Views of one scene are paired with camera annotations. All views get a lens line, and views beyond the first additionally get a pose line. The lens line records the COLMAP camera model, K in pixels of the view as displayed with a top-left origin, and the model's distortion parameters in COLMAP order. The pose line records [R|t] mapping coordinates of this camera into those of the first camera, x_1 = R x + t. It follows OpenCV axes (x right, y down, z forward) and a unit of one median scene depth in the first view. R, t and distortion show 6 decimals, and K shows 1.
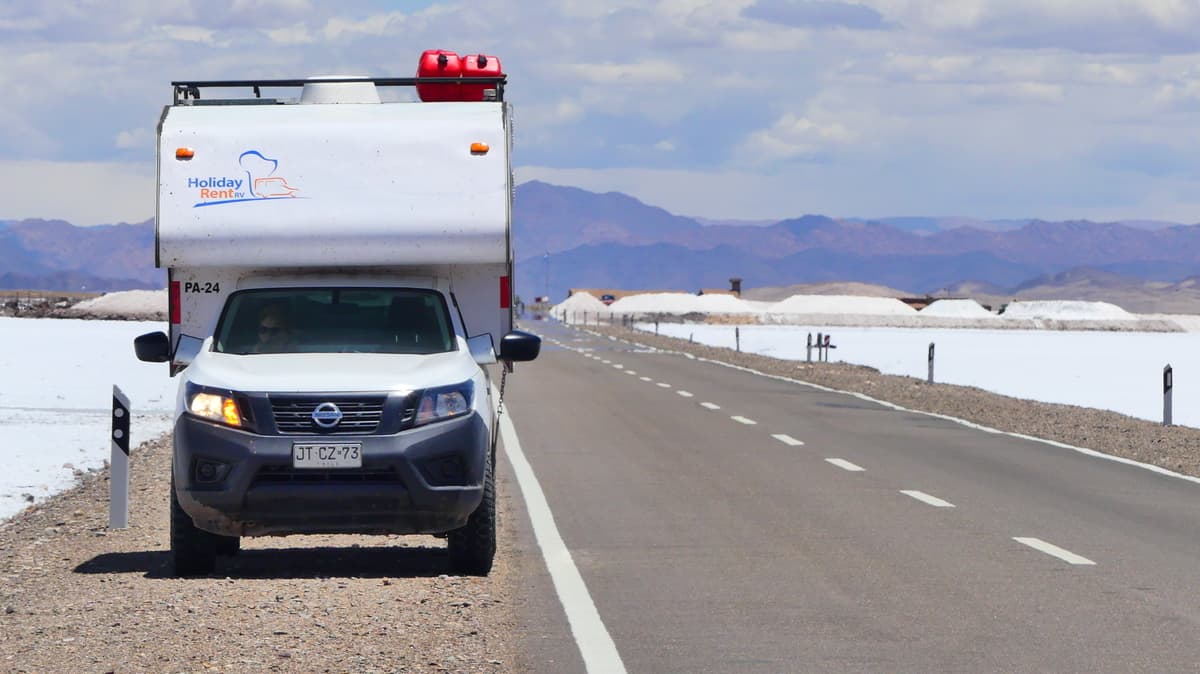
lens RADIAL K [[2282.4, 0, 600.0], [0, 2282.4, 337.0], [0, 0, 1]] dist [-0.028372, -0.087583]
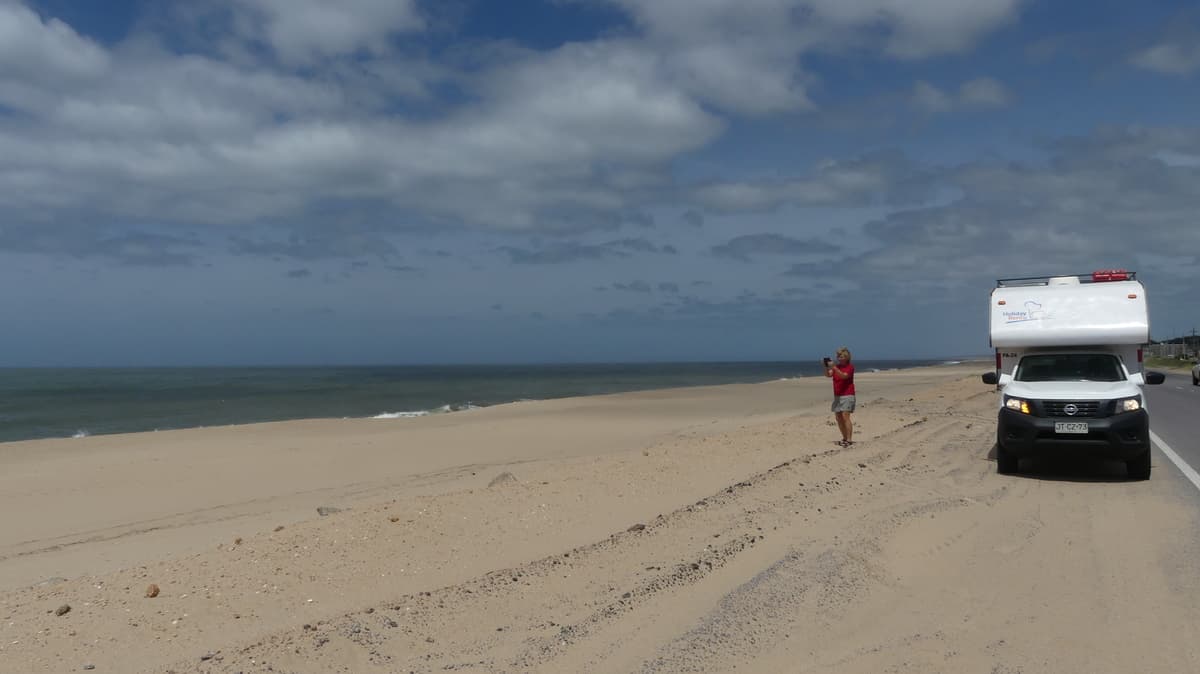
lens RADIAL K [[937.7, 0, 605.2], [0, 937.7, 345.0], [0, 0, 1]] dist [-0.004314, -0.003440]
pose [[0.835741, -0.019045, -0.548793, 0.021171], [0.001097, 0.999454, -0.033015, 0.001269], [0.549122, 0.026990, 0.835306, -0.116895]]
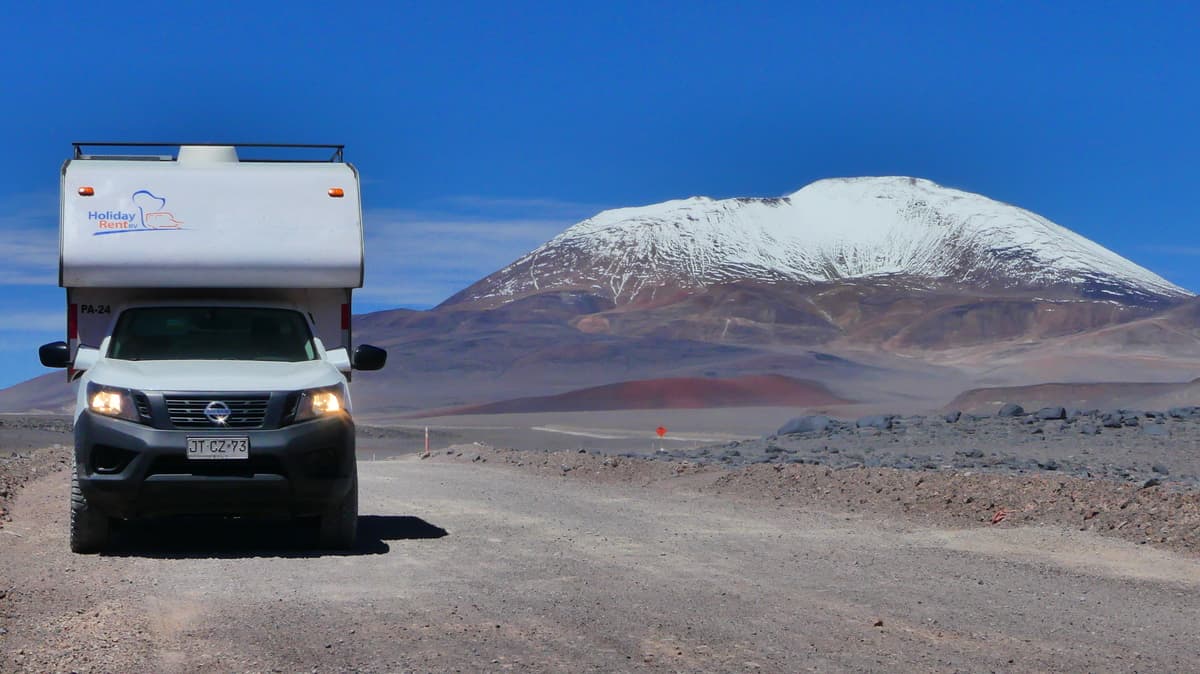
lens RADIAL K [[2046.5, 0, 600.0], [0, 2046.5, 337.0], [0, 0, 1]] dist [0.017277, 0.031462]
pose [[0.997852, 0.015517, 0.063647, 0.016212], [-0.015251, 0.999873, -0.004669, -0.003741], [-0.063712, 0.003688, 0.997962, -0.071408]]
